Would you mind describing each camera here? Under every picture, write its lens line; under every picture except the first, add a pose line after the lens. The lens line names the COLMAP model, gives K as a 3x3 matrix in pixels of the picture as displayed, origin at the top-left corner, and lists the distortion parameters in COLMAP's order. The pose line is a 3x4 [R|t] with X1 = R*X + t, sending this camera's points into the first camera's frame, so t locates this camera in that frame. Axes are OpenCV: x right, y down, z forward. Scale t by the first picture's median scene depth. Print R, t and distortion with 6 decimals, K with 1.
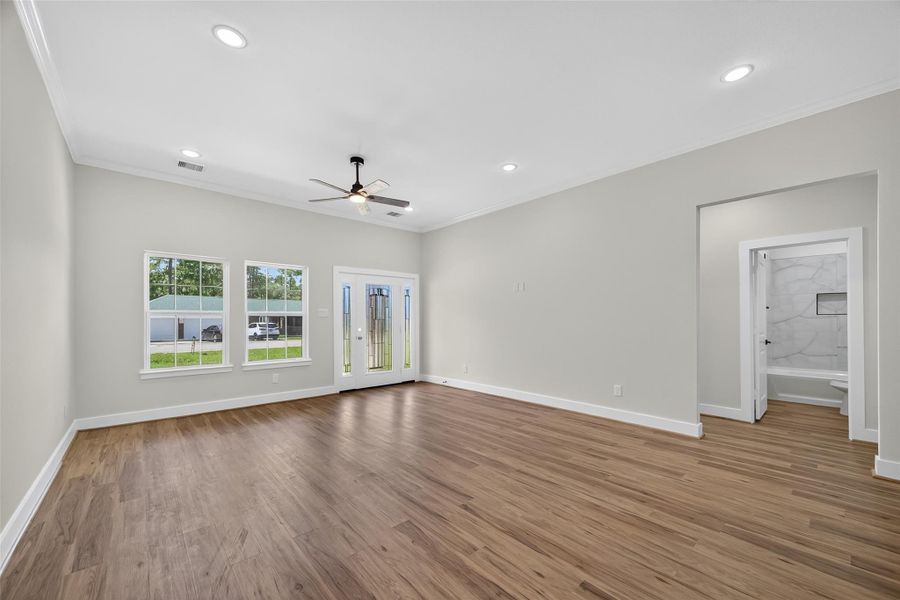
lens RADIAL K [[355.4, 0, 454.4], [0, 355.4, 298.6], [0, 0, 1]] dist [0.002818, 0.000802]
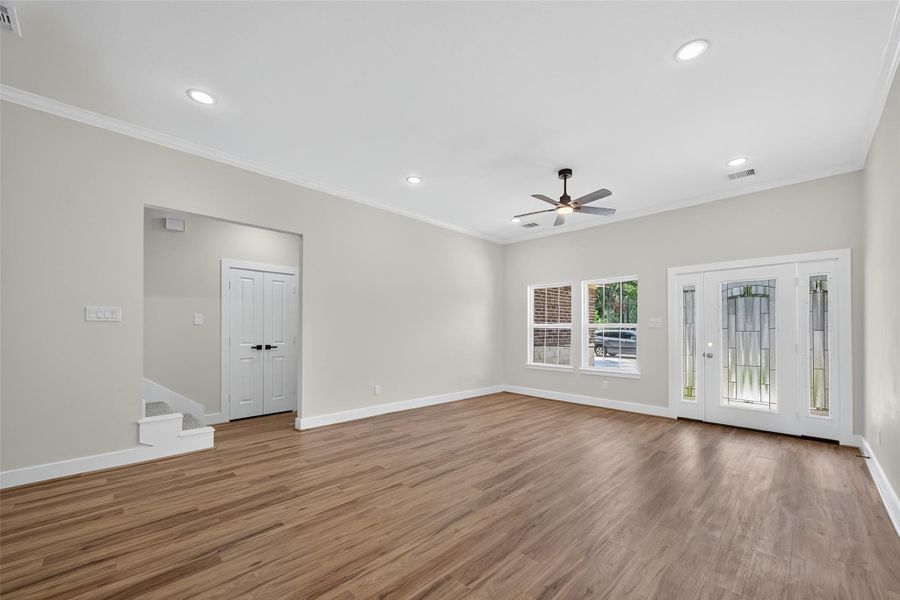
lens RADIAL K [[355.4, 0, 457.2], [0, 355.4, 295.4], [0, 0, 1]] dist [0.002818, 0.000802]
pose [[0.056457, -0.095449, -0.993832, 0.684167], [0.056295, 0.994140, -0.092280, 0.033875], [0.996817, -0.050738, 0.061499, 0.606008]]
